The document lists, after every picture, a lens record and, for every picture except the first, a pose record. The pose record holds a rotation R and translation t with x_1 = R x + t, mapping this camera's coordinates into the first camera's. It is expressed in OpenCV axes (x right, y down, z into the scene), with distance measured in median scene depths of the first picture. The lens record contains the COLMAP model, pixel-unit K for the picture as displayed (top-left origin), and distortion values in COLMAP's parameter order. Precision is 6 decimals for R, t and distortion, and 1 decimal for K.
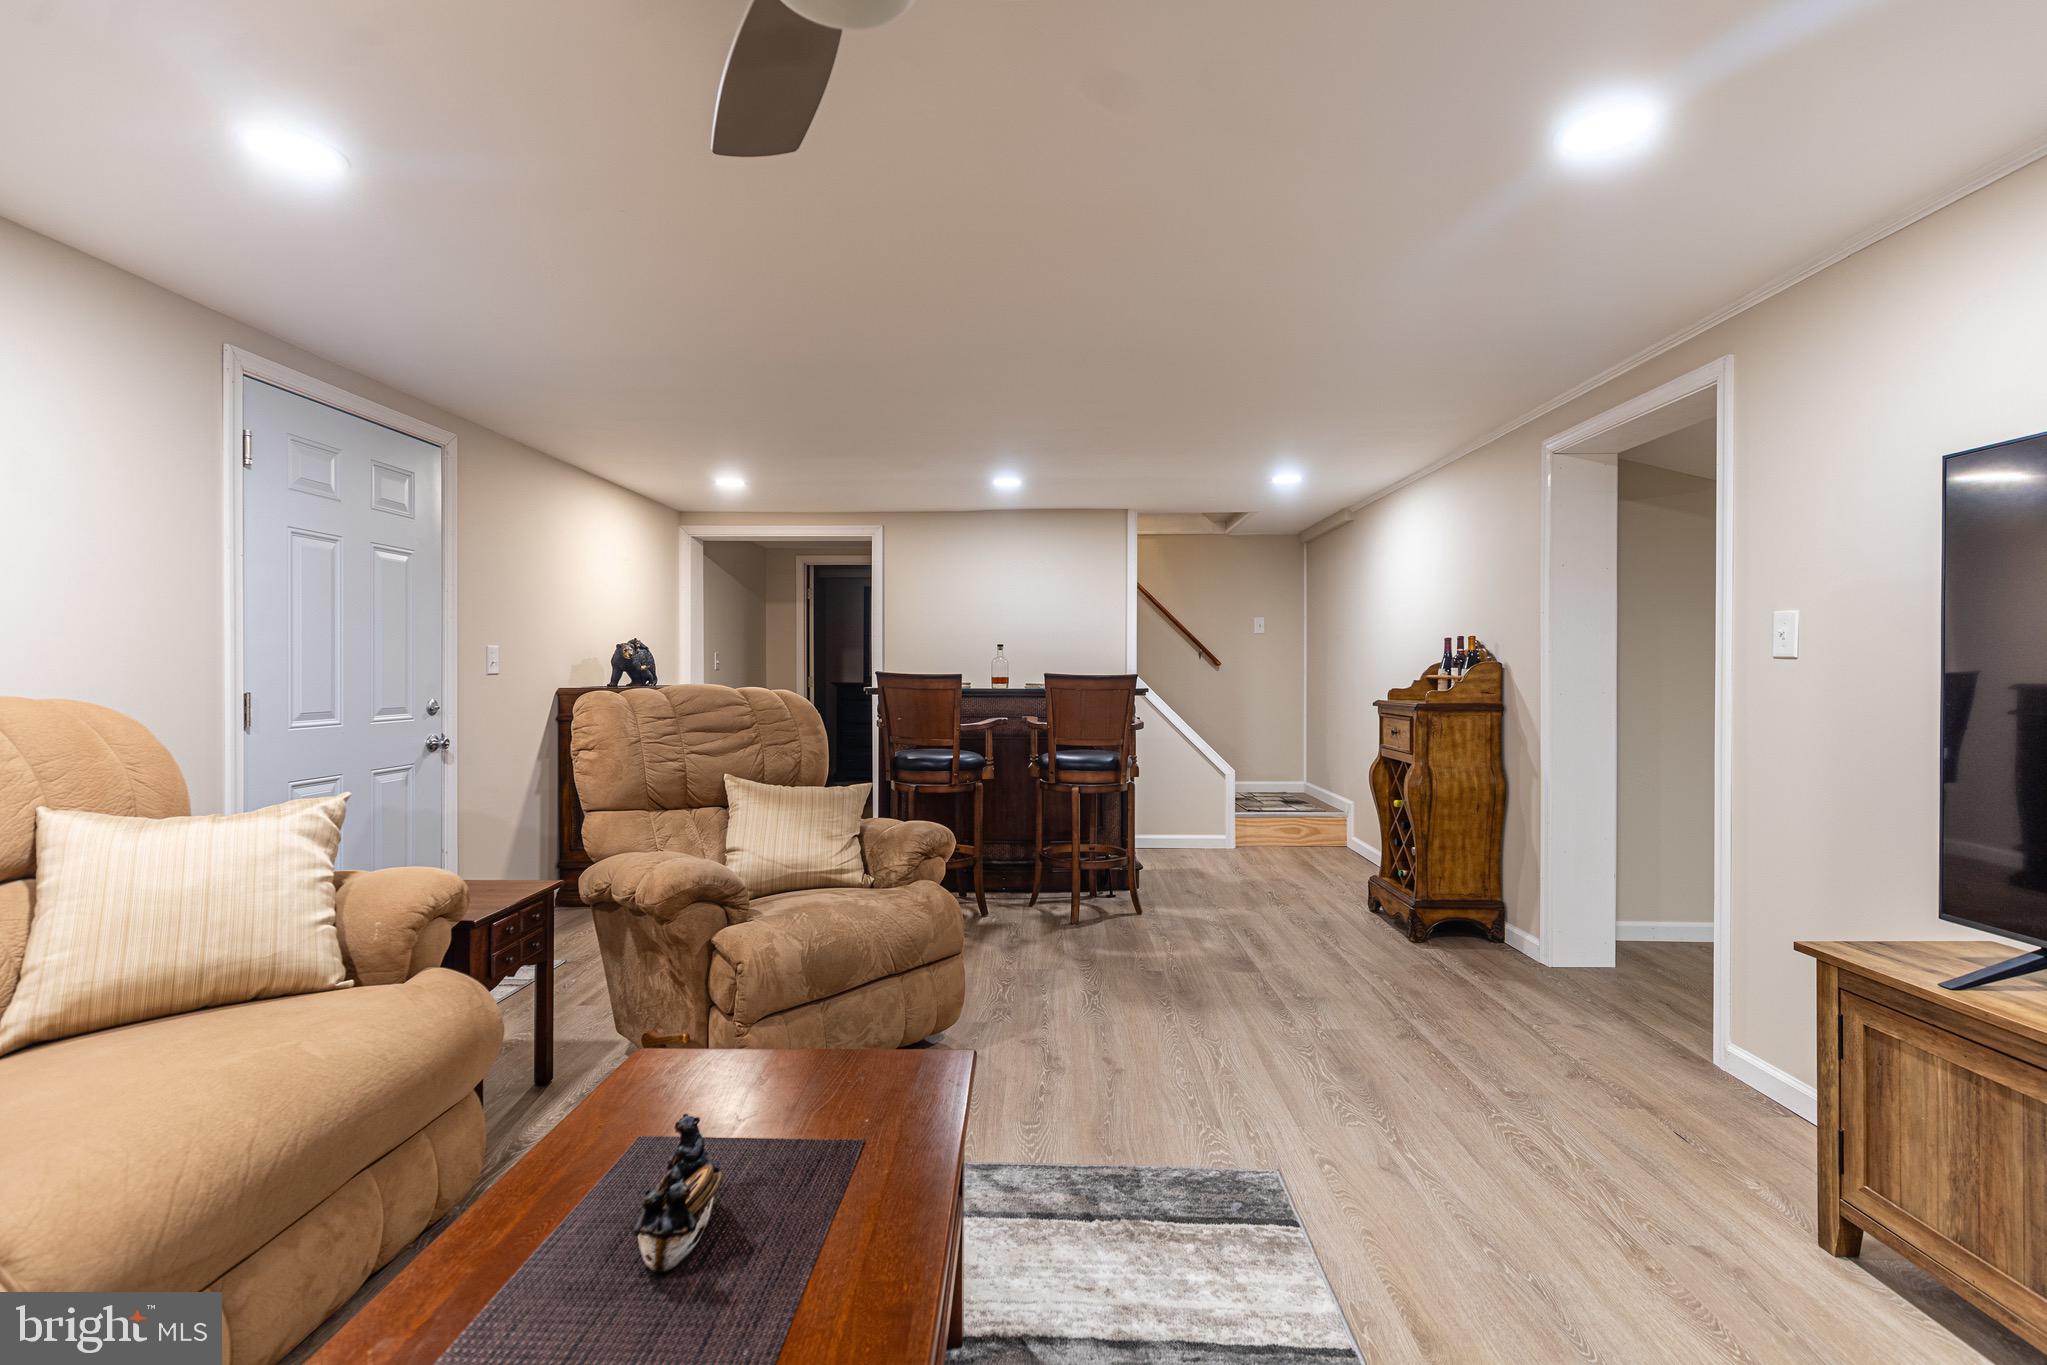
lens RADIAL K [[918.7, 0, 1022.5], [0, 918.7, 672.5], [0, 0, 1]] dist [0.008506, -0.000135]
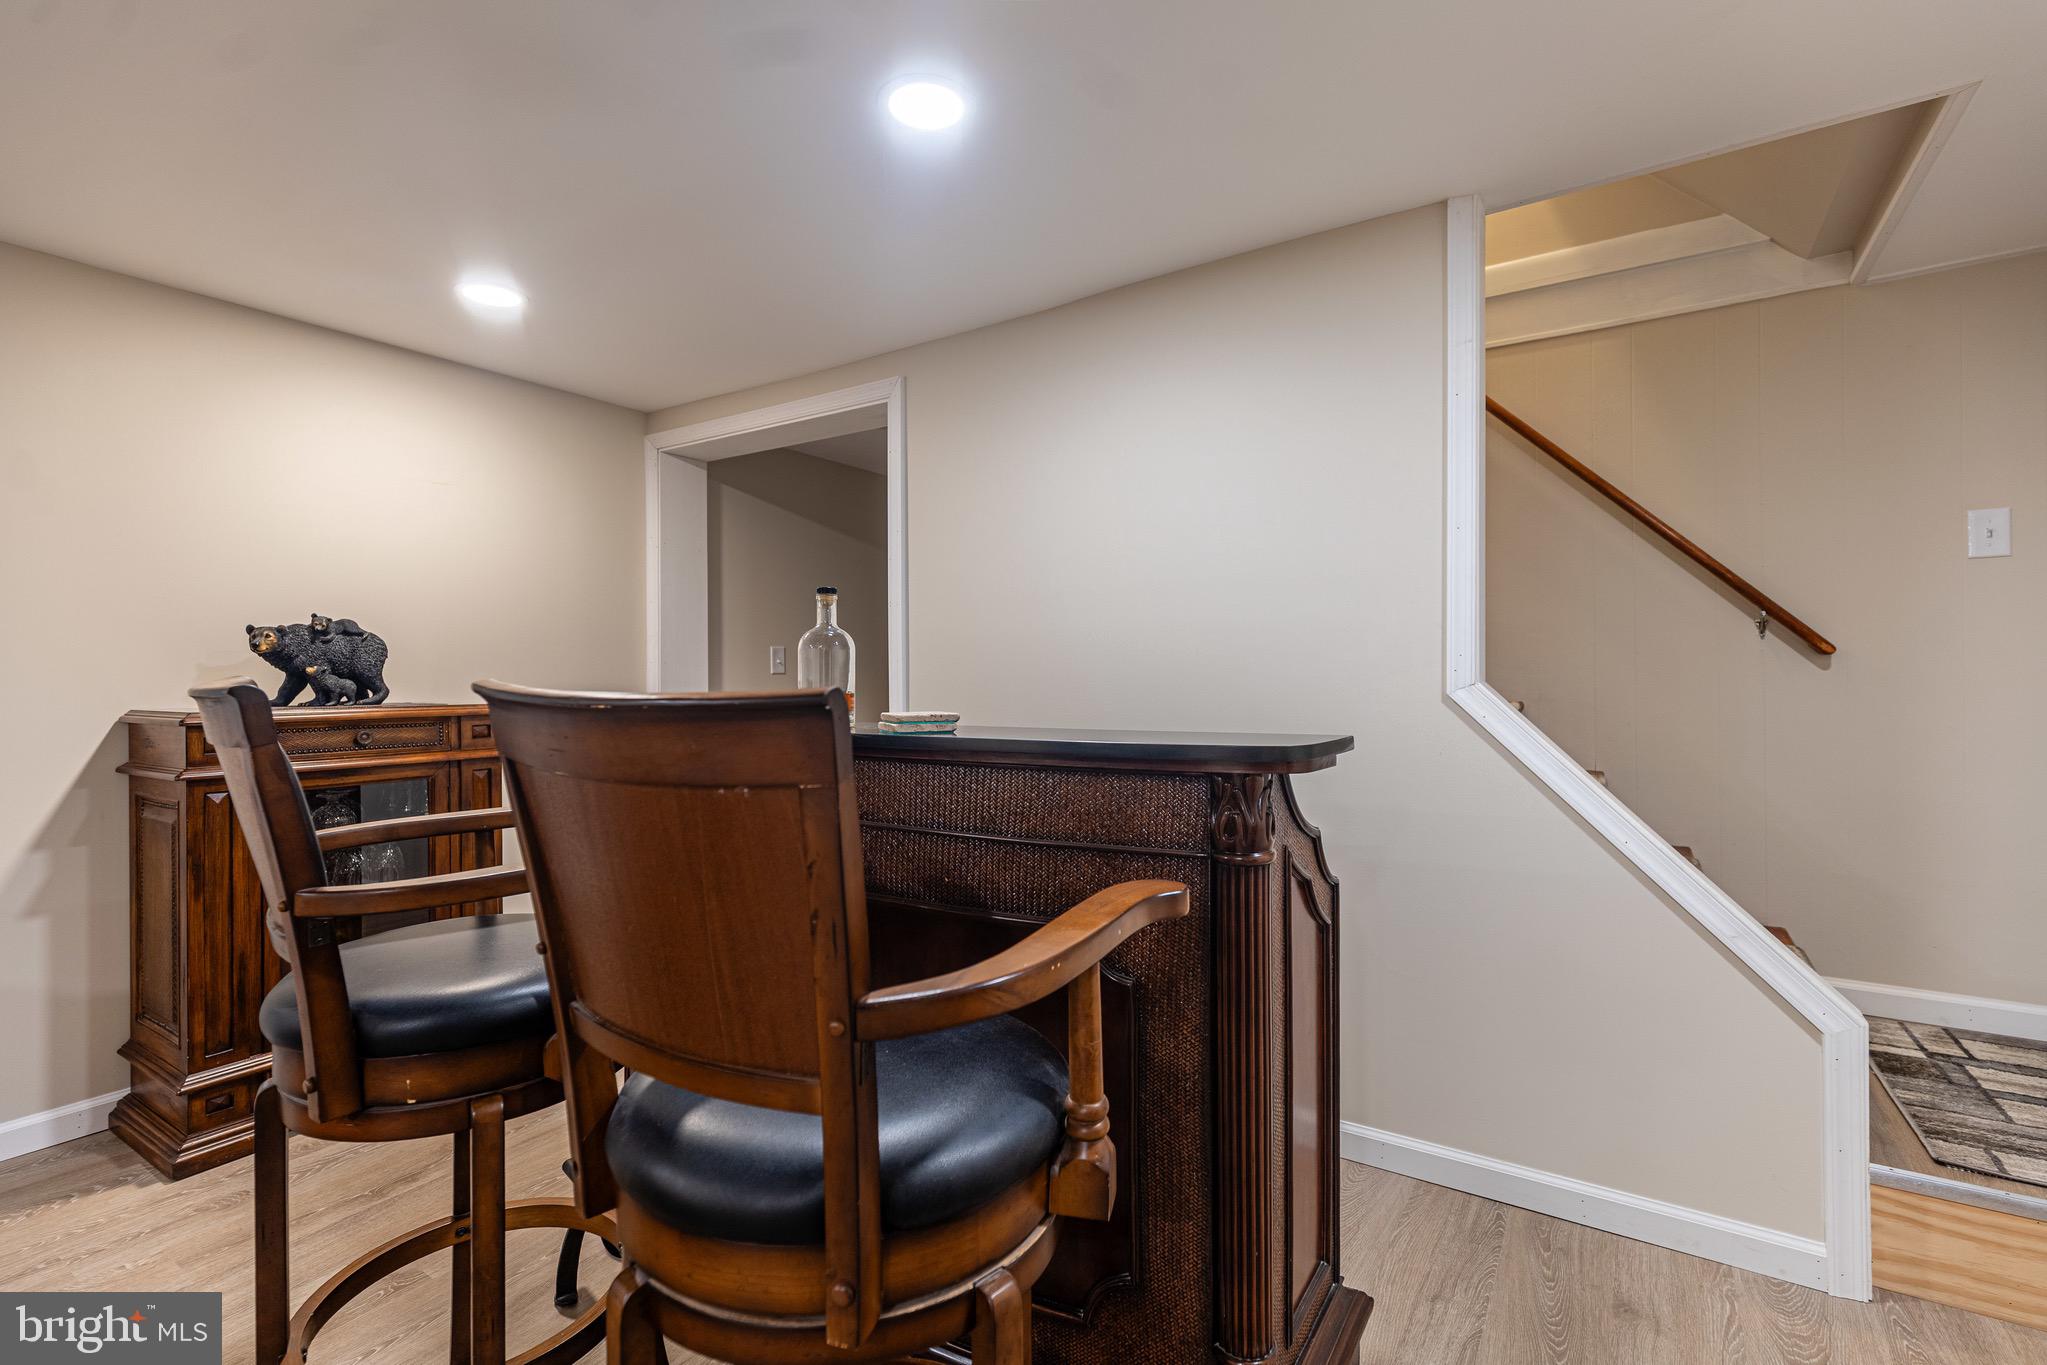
lens RADIAL K [[918.7, 0, 1025.0], [0, 918.7, 684.5], [0, 0, 1]] dist [0.008506, -0.000135]
pose [[0.852459, -0.001639, -0.522792, 0.181716], [0.004556, 0.999980, 0.004294, 0.001743], [0.522774, -0.006042, 0.852450, 0.711734]]
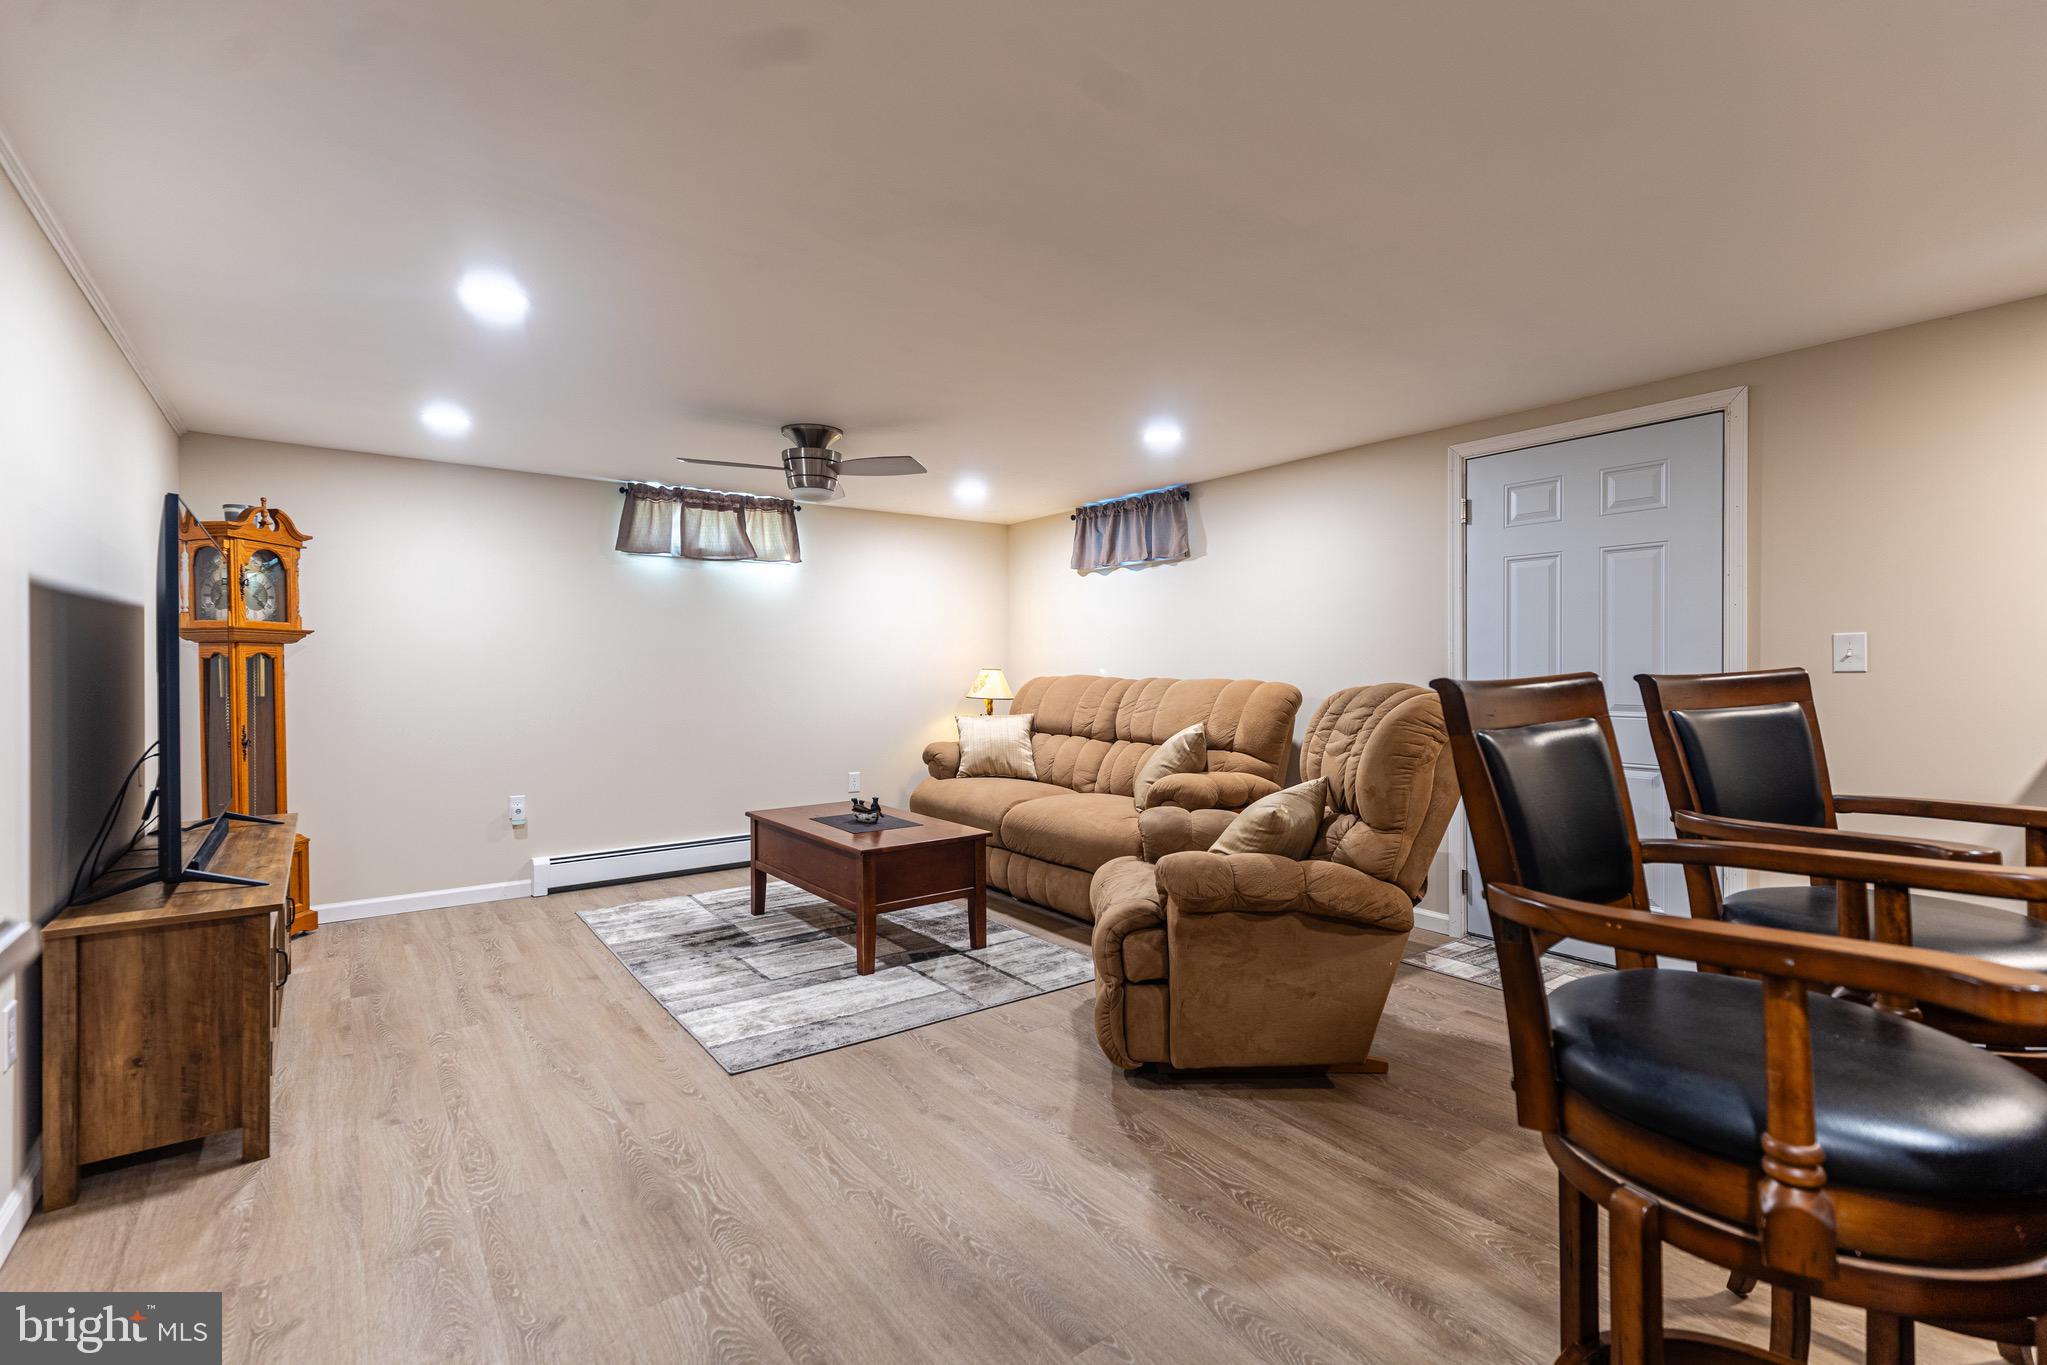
lens RADIAL K [[918.7, 0, 1023.3], [0, 918.7, 683.1], [0, 0, 1]] dist [0.008506, -0.000135]
pose [[-0.784942, 0.003102, -0.619561, 0.565712], [-0.000027, 0.999987, 0.005041, 0.007059], [0.619569, 0.003973, -0.784932, 1.706101]]
